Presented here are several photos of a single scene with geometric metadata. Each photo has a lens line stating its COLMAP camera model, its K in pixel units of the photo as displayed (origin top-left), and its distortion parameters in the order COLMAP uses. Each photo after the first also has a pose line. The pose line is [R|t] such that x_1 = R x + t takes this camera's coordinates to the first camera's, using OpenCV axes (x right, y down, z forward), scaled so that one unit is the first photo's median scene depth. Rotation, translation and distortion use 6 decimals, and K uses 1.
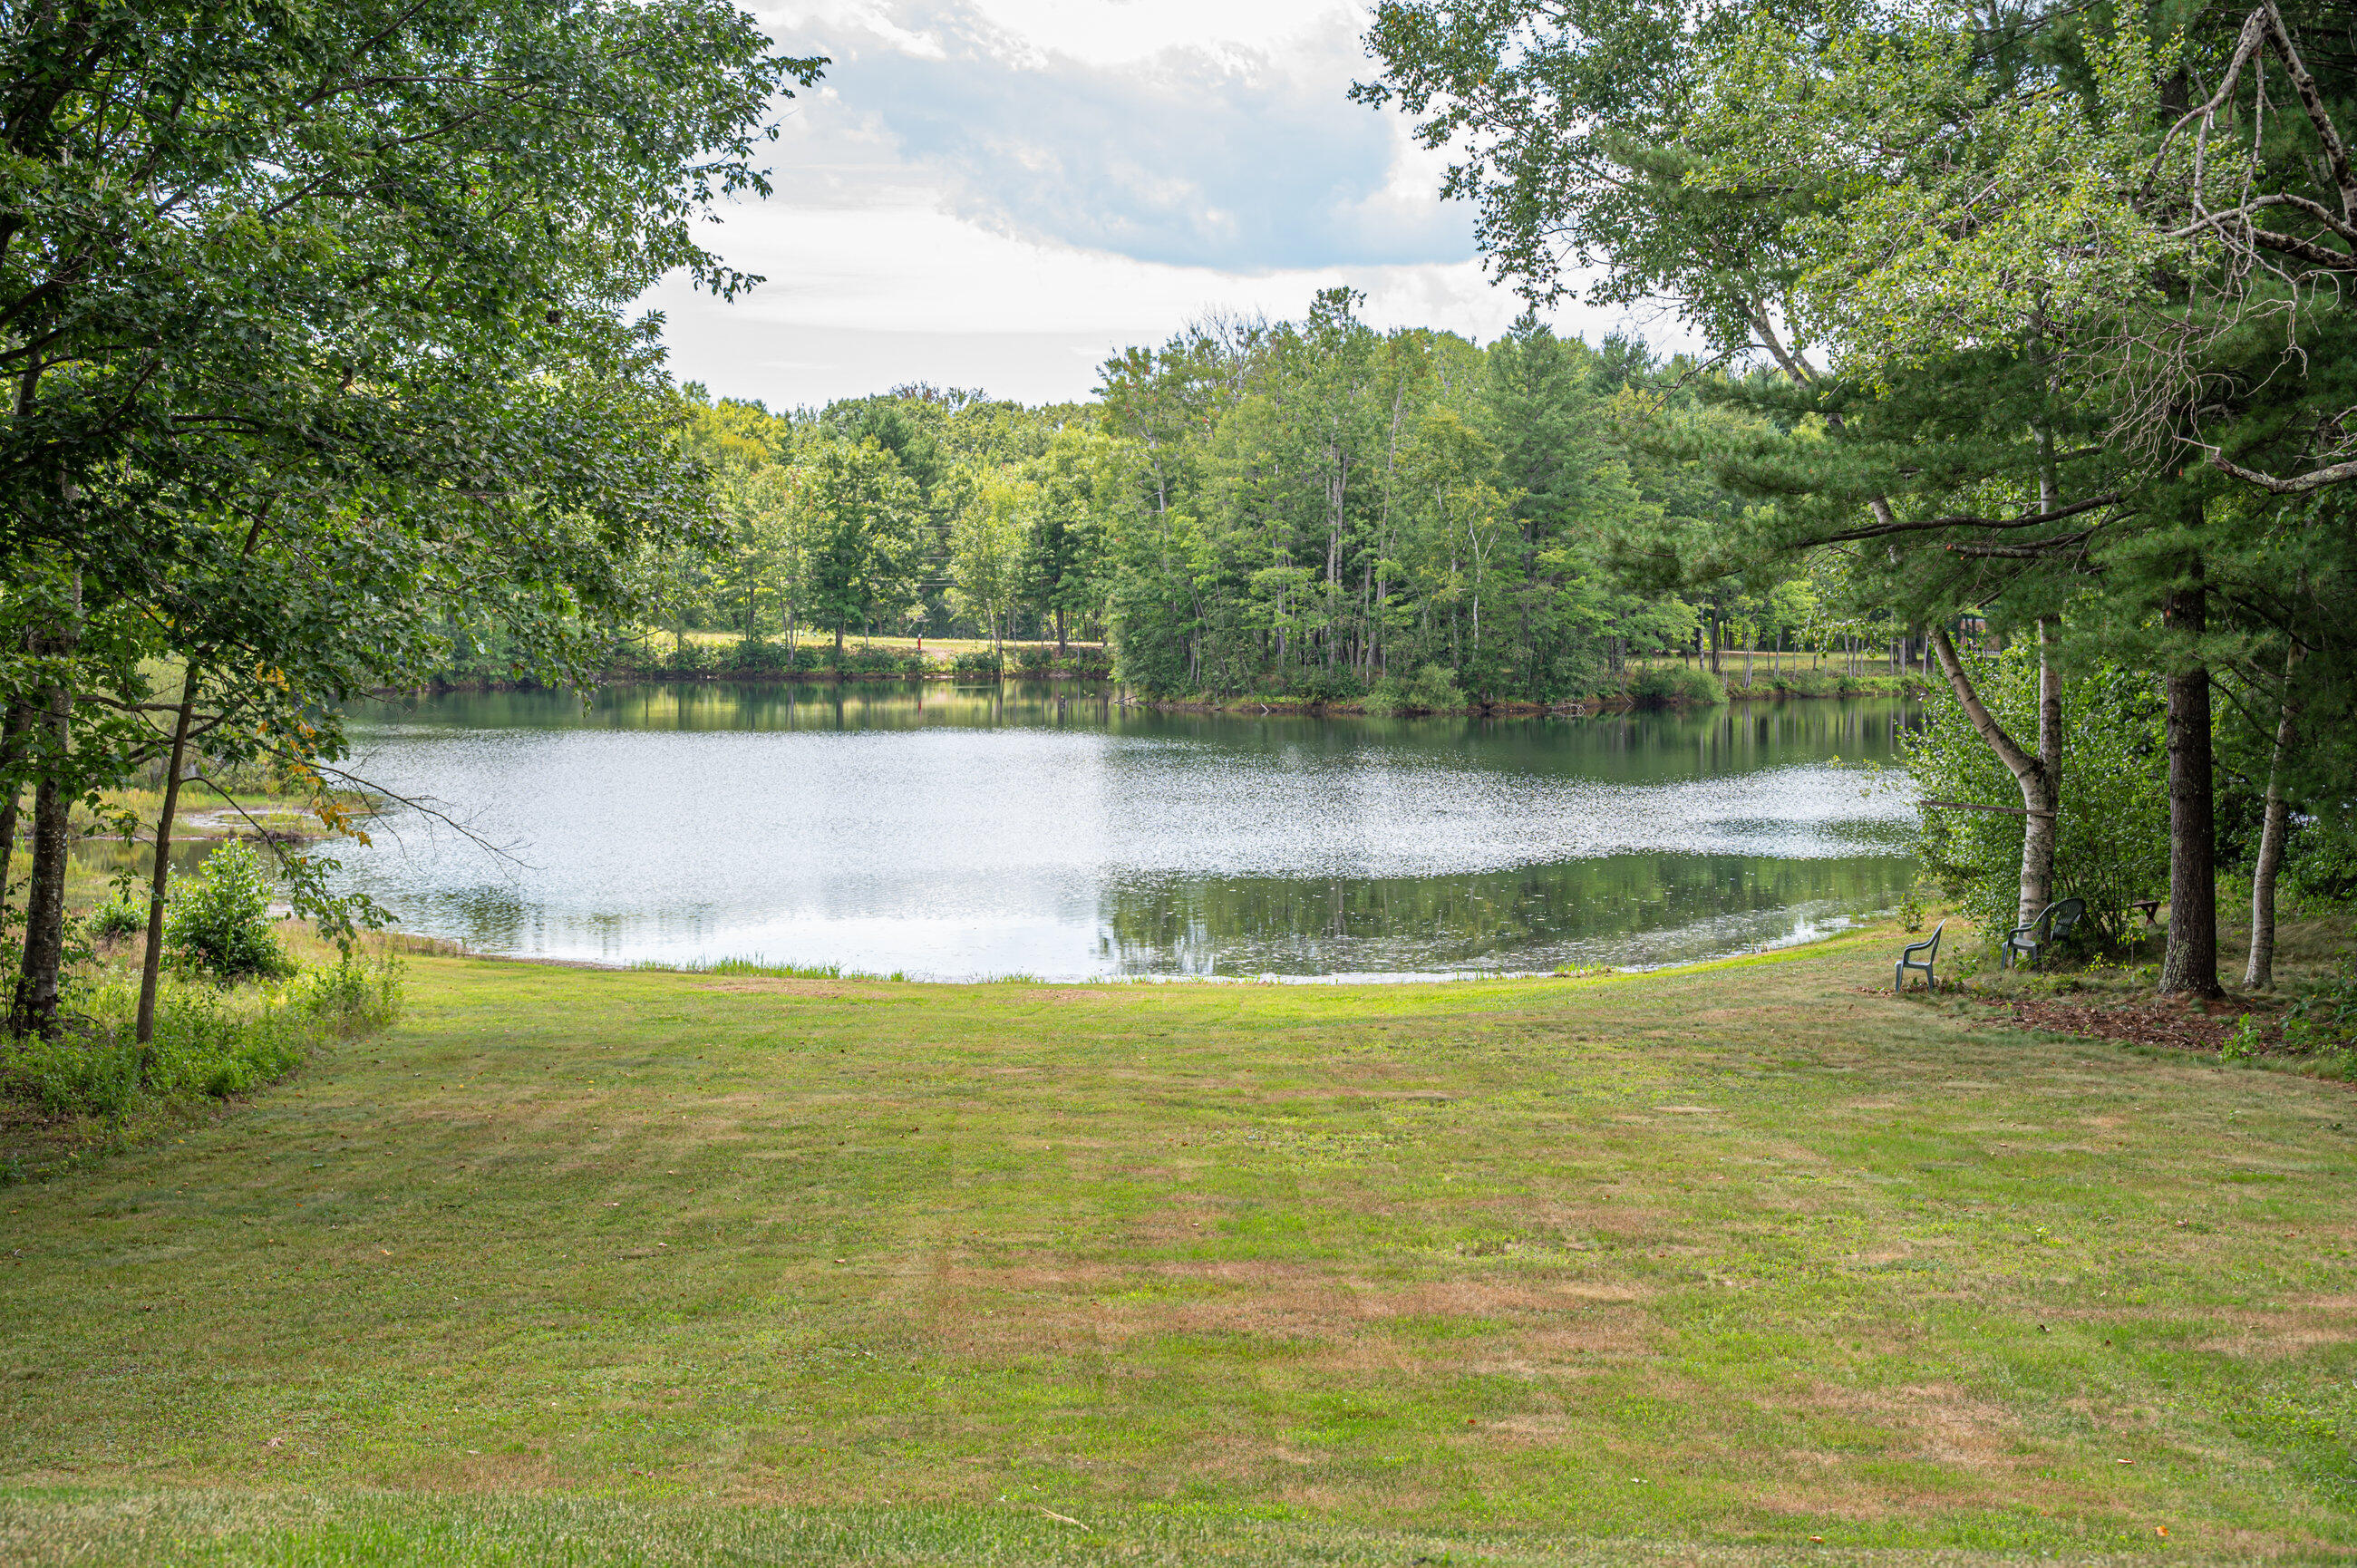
lens RADIAL K [[4417.4, 0, 1176.8], [0, 4417.4, 791.4], [0, 0, 1]] dist [-0.159392, 0.000000]
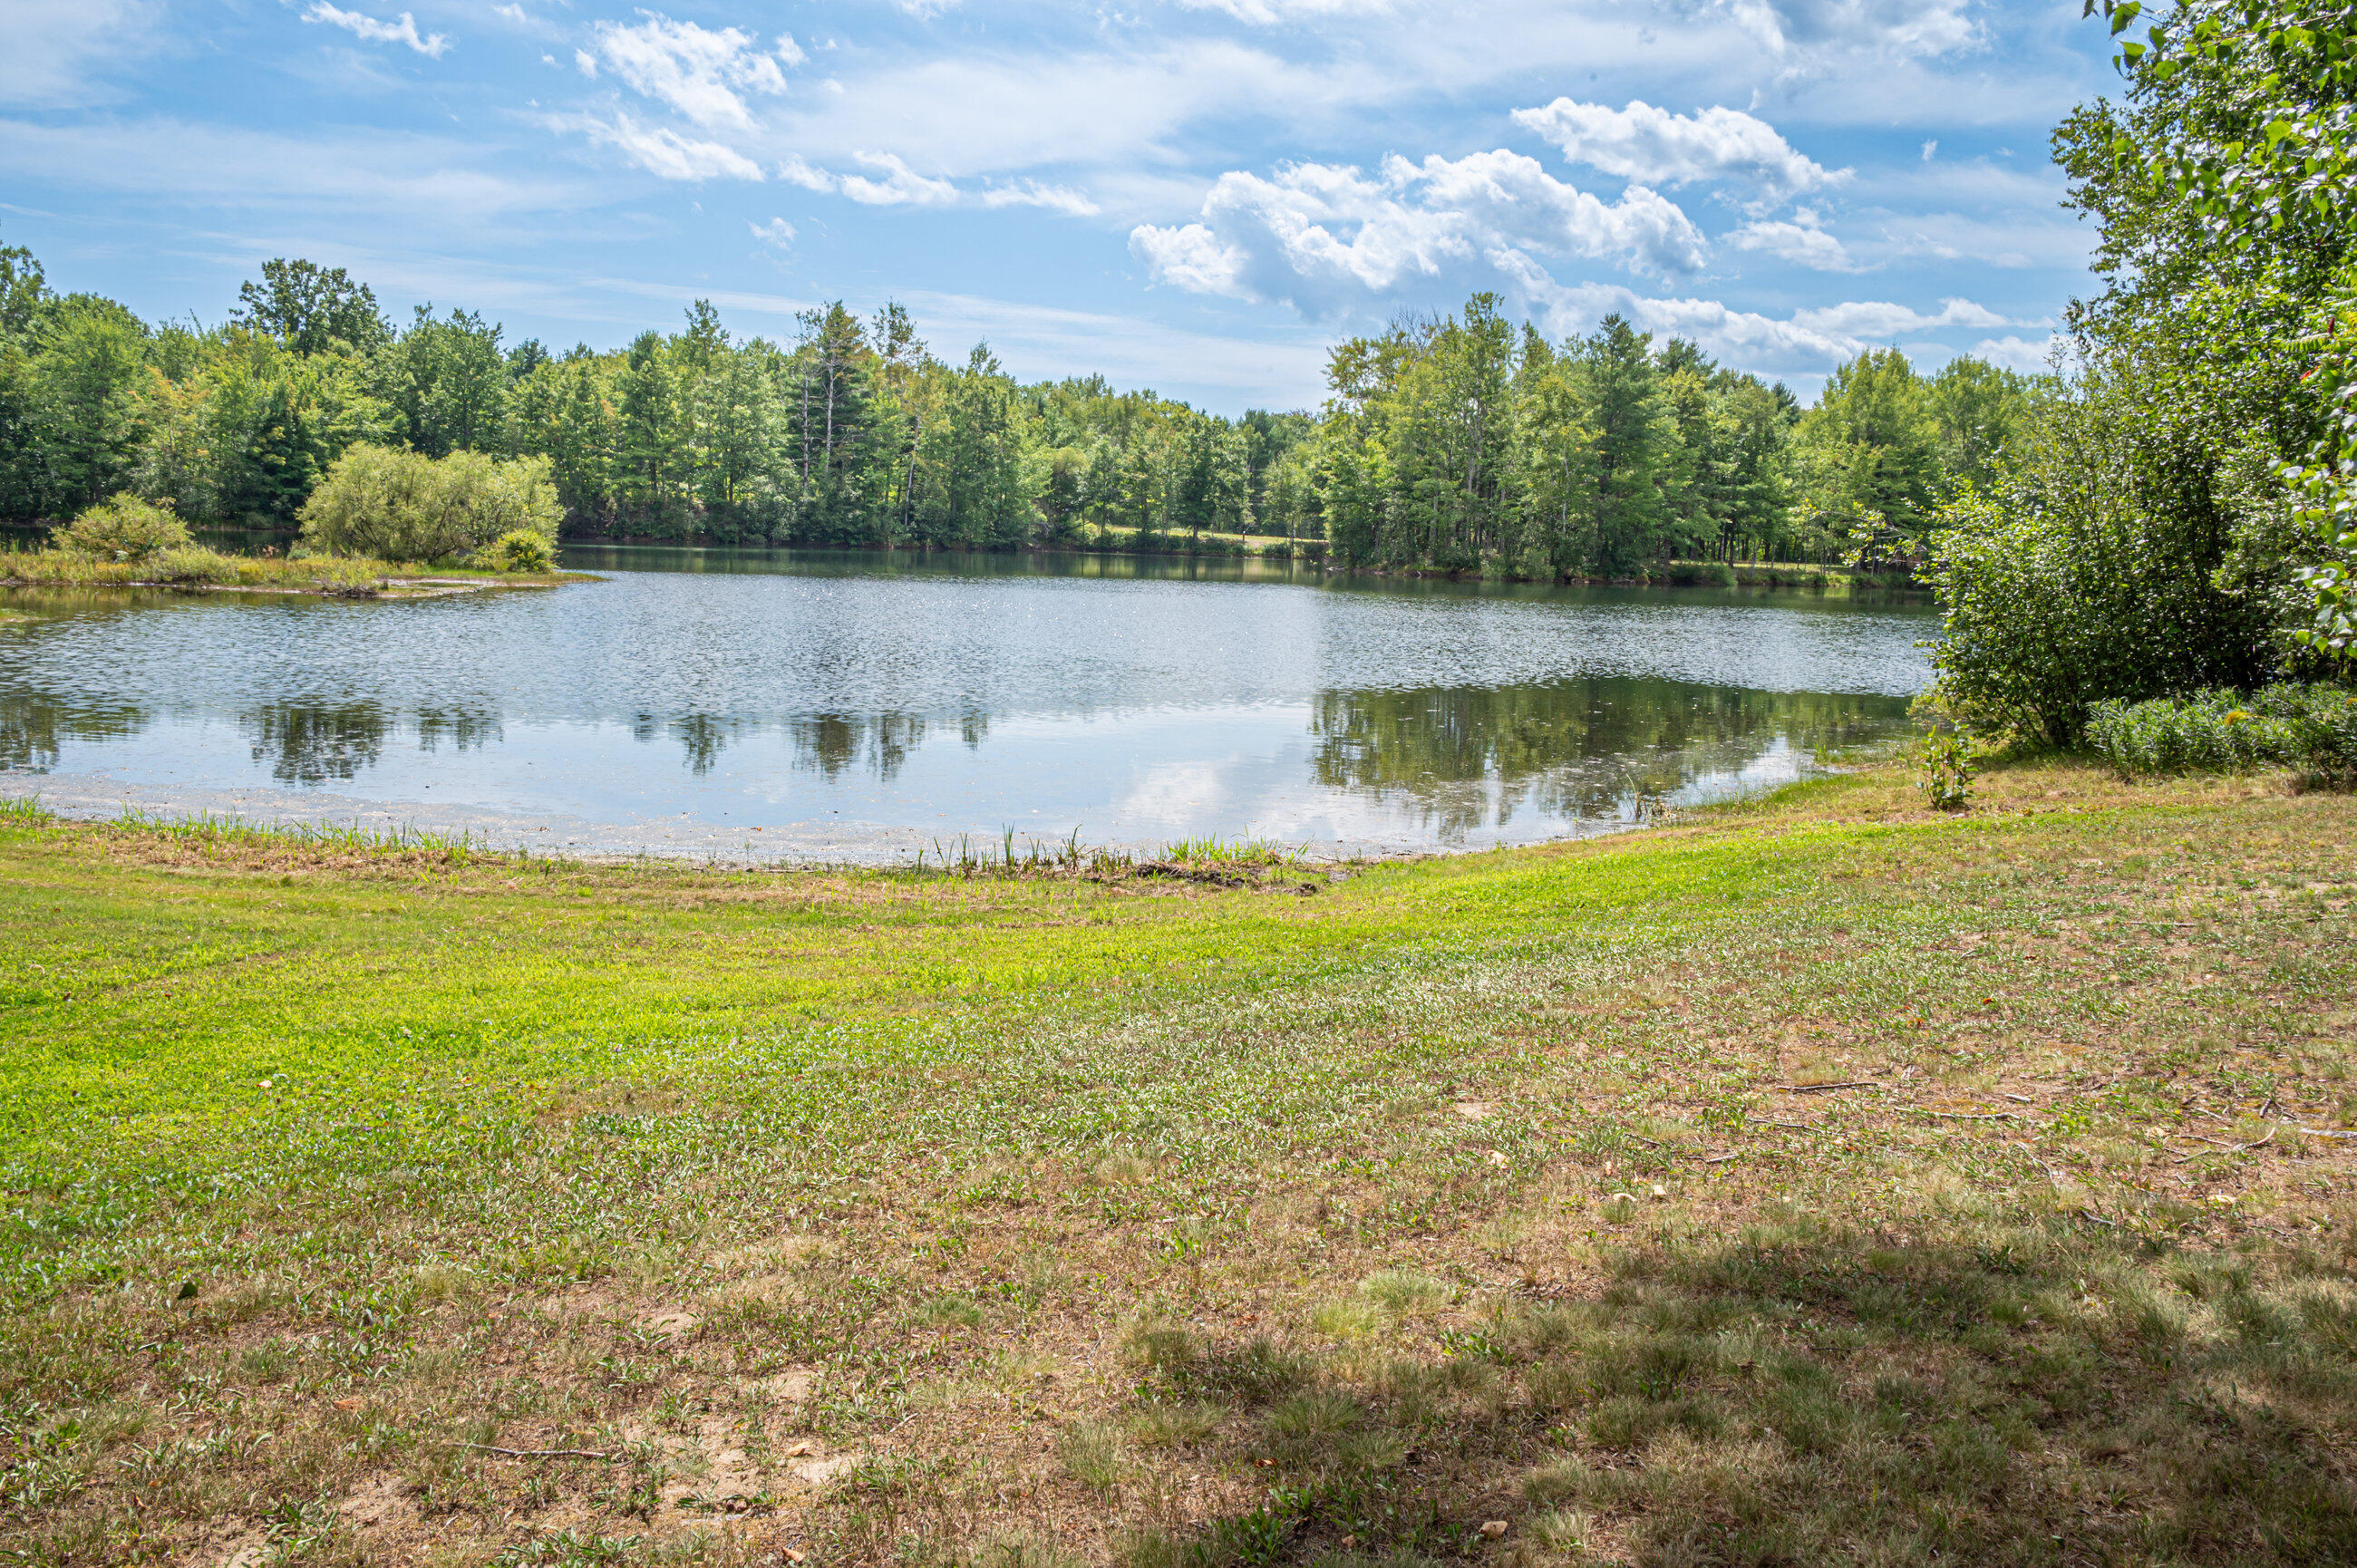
lens RADIAL K [[2031.3, 0, 1189.6], [0, 2031.3, 795.1], [0, 0, 1]] dist [0.014509, -0.007861]
pose [[0.988499, 0.055465, -0.140692, 0.035229], [-0.044863, 0.995987, 0.077439, 0.005167], [0.144423, -0.070237, 0.987020, 0.235551]]
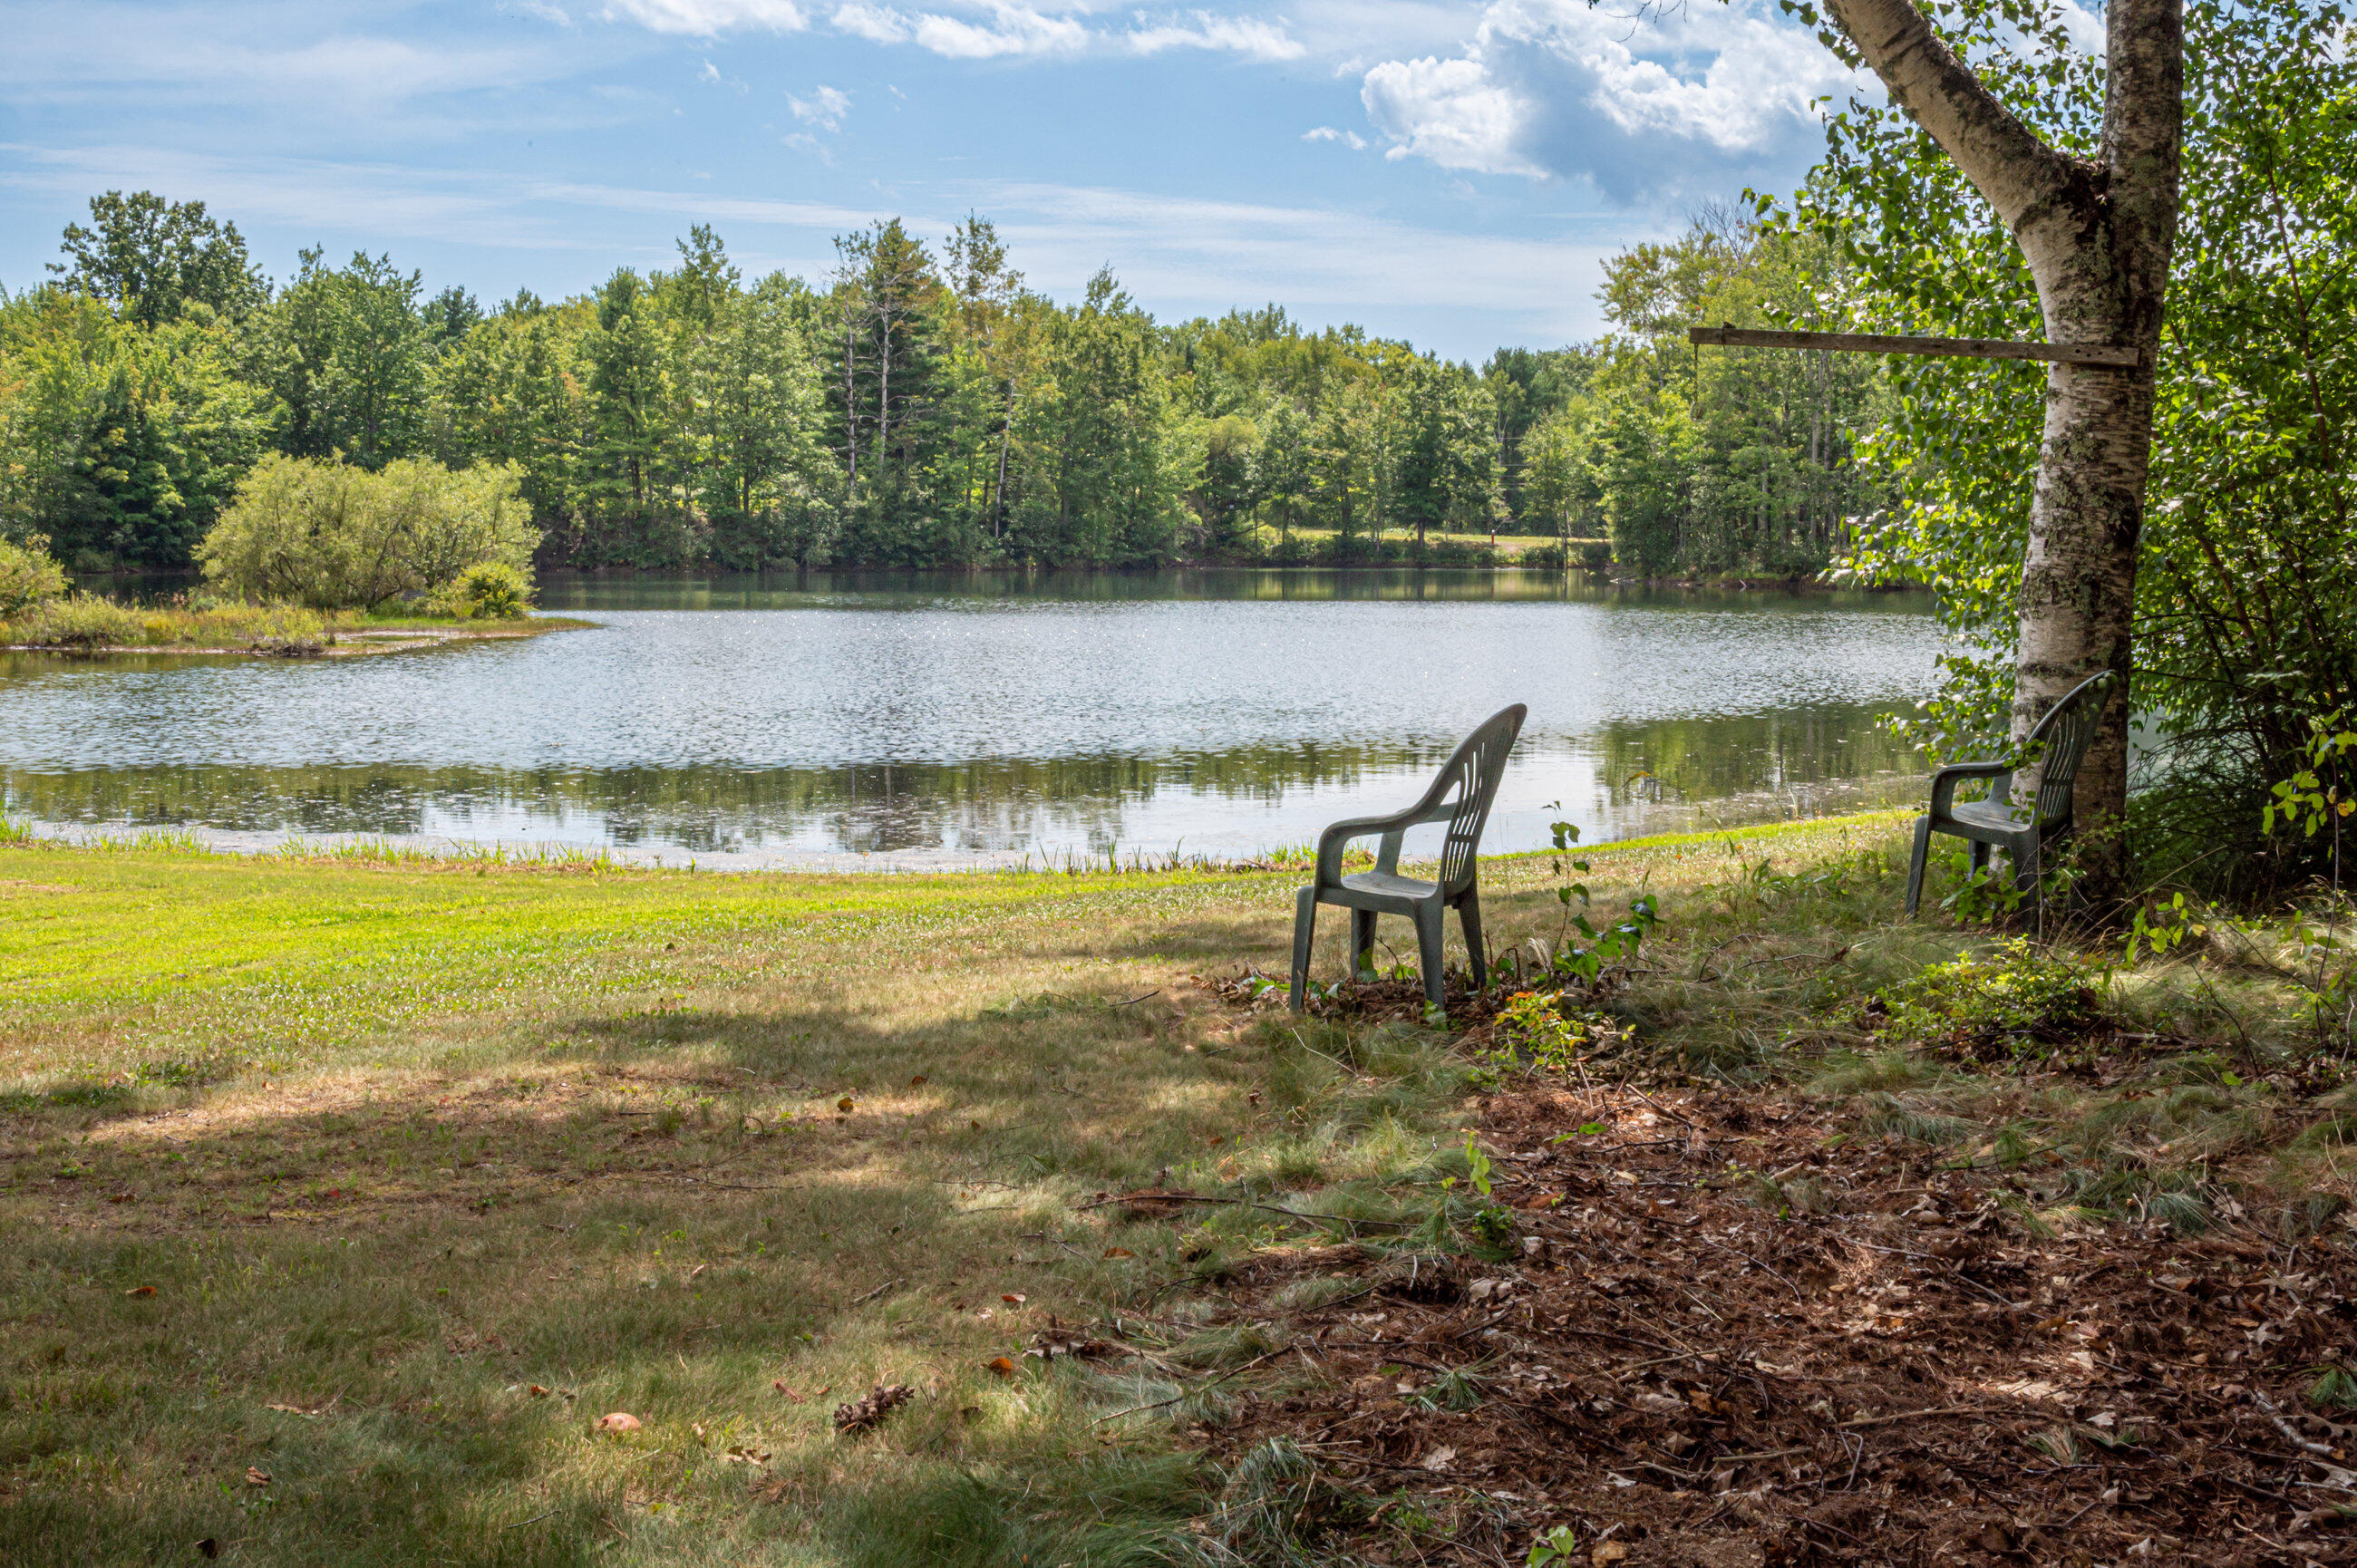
lens RADIAL K [[3159.8, 0, 1174.9], [0, 3159.8, 777.6], [0, 0, 1]] dist [0.022223, 0.000000]
pose [[0.974040, 0.022385, -0.225265, 0.046263], [-0.016574, 0.999480, 0.027655, 0.006728], [0.225767, -0.023204, 0.973905, 0.196720]]
